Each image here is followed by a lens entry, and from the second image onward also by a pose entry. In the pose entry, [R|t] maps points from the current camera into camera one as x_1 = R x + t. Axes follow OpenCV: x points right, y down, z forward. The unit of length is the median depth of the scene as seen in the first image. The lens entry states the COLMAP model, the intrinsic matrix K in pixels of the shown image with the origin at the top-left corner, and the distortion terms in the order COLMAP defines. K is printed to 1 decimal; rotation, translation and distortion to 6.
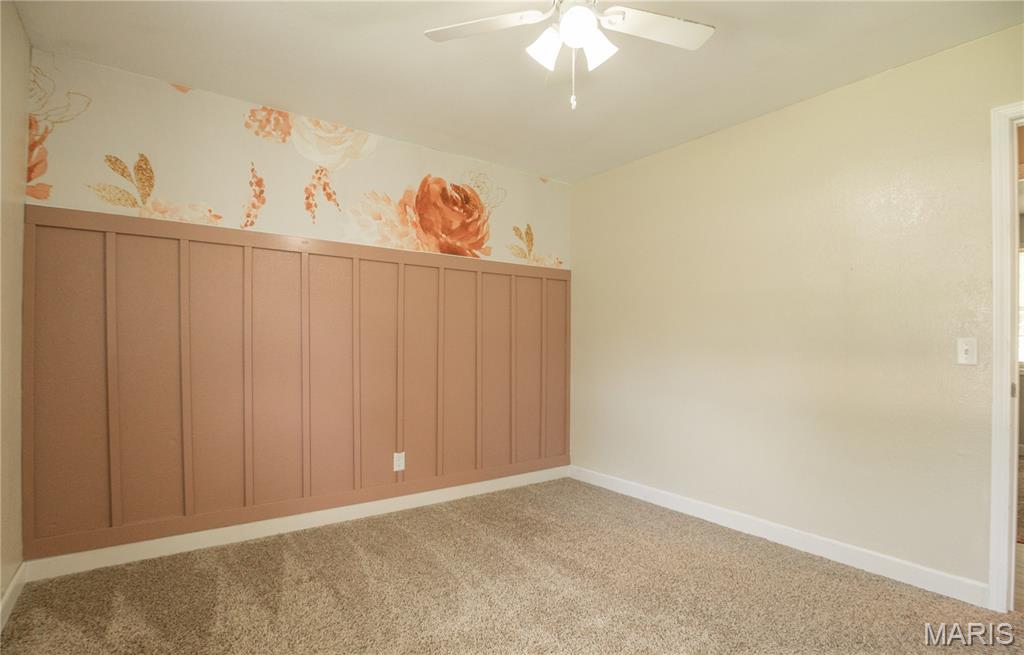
lens RADIAL K [[529.4, 0, 512.0], [0, 529.4, 327.5], [0, 0, 1]] dist [0.000736, -0.011402]
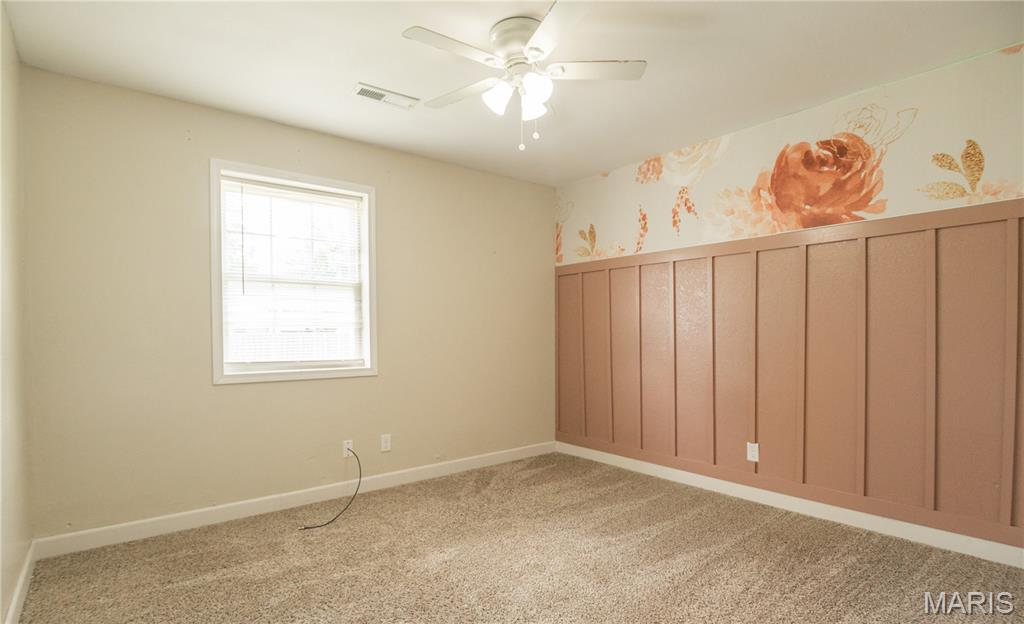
lens RADIAL K [[485.5, 0, 514.4], [0, 485.5, 332.2], [0, 0, 1]] dist [-0.003118, -0.000638]
pose [[0.059183, -0.009293, -0.998204, 0.646946], [0.032187, 0.999454, -0.007397, 0.020173], [0.997728, -0.031692, 0.059450, 0.488184]]
